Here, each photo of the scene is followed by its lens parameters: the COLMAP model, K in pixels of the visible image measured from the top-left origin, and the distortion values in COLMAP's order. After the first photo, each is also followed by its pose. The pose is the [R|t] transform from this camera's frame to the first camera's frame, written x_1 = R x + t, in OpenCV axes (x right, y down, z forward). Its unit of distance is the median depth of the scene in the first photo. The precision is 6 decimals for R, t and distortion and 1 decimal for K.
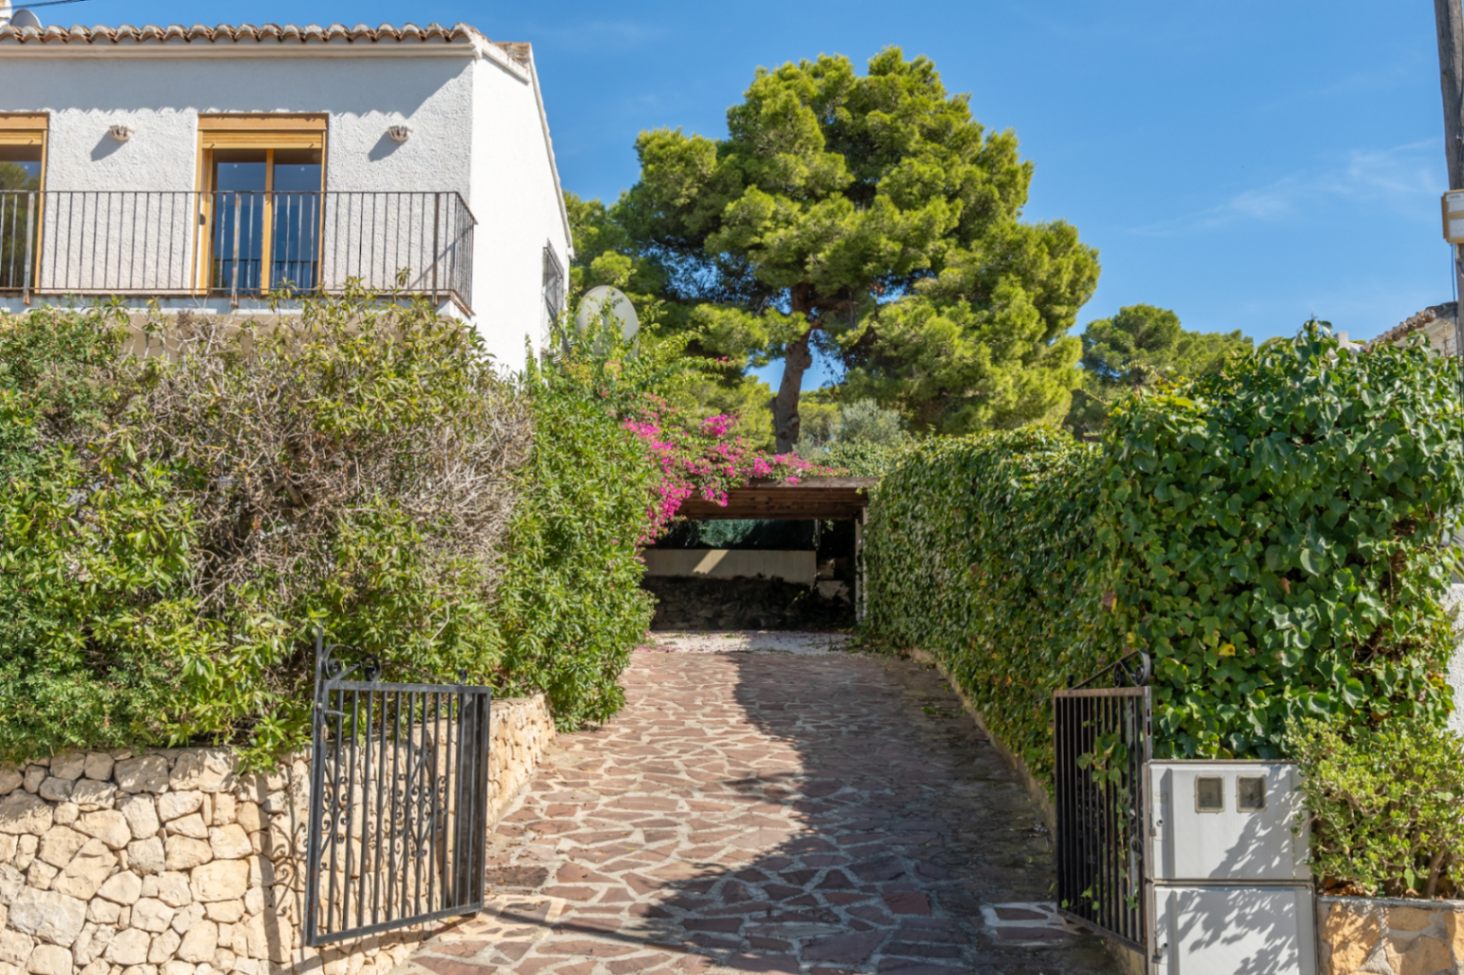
lens RADIAL K [[1637.2, 0, 732.3], [0, 1637.2, 485.8], [0, 0, 1]] dist [0.008618, 0.016043]
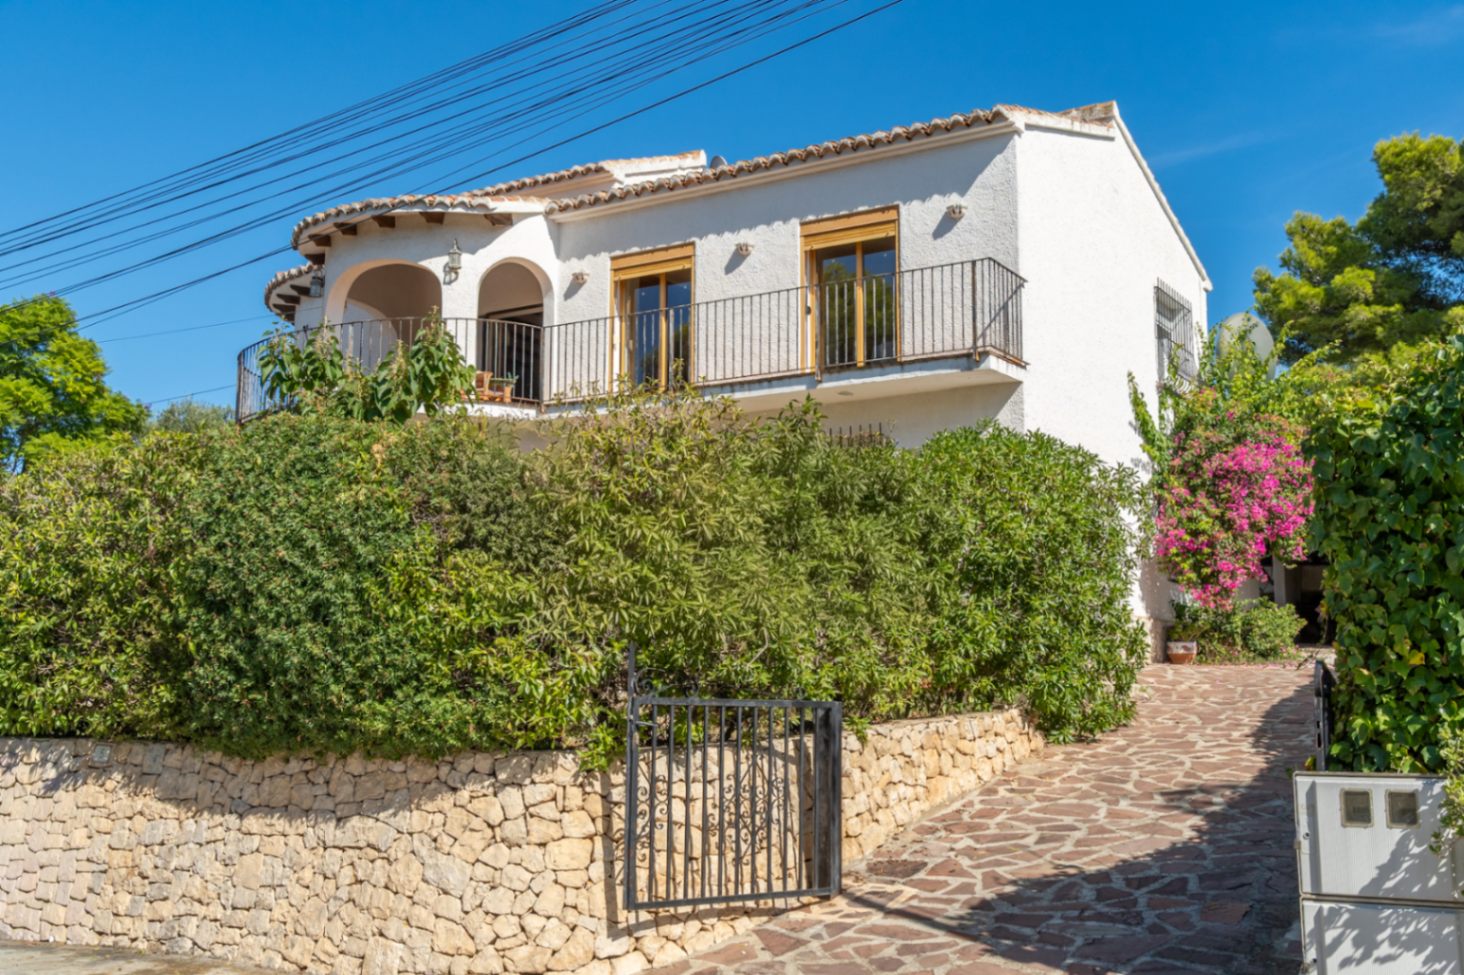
lens RADIAL K [[1519.7, 0, 732.4], [0, 1519.7, 489.7], [0, 0, 1]] dist [-0.007687, 0.007197]
pose [[0.866666, -0.074069, -0.493360, 0.166469], [0.065225, 0.997252, -0.035140, 0.002870], [0.494607, -0.001725, 0.869115, 0.013706]]
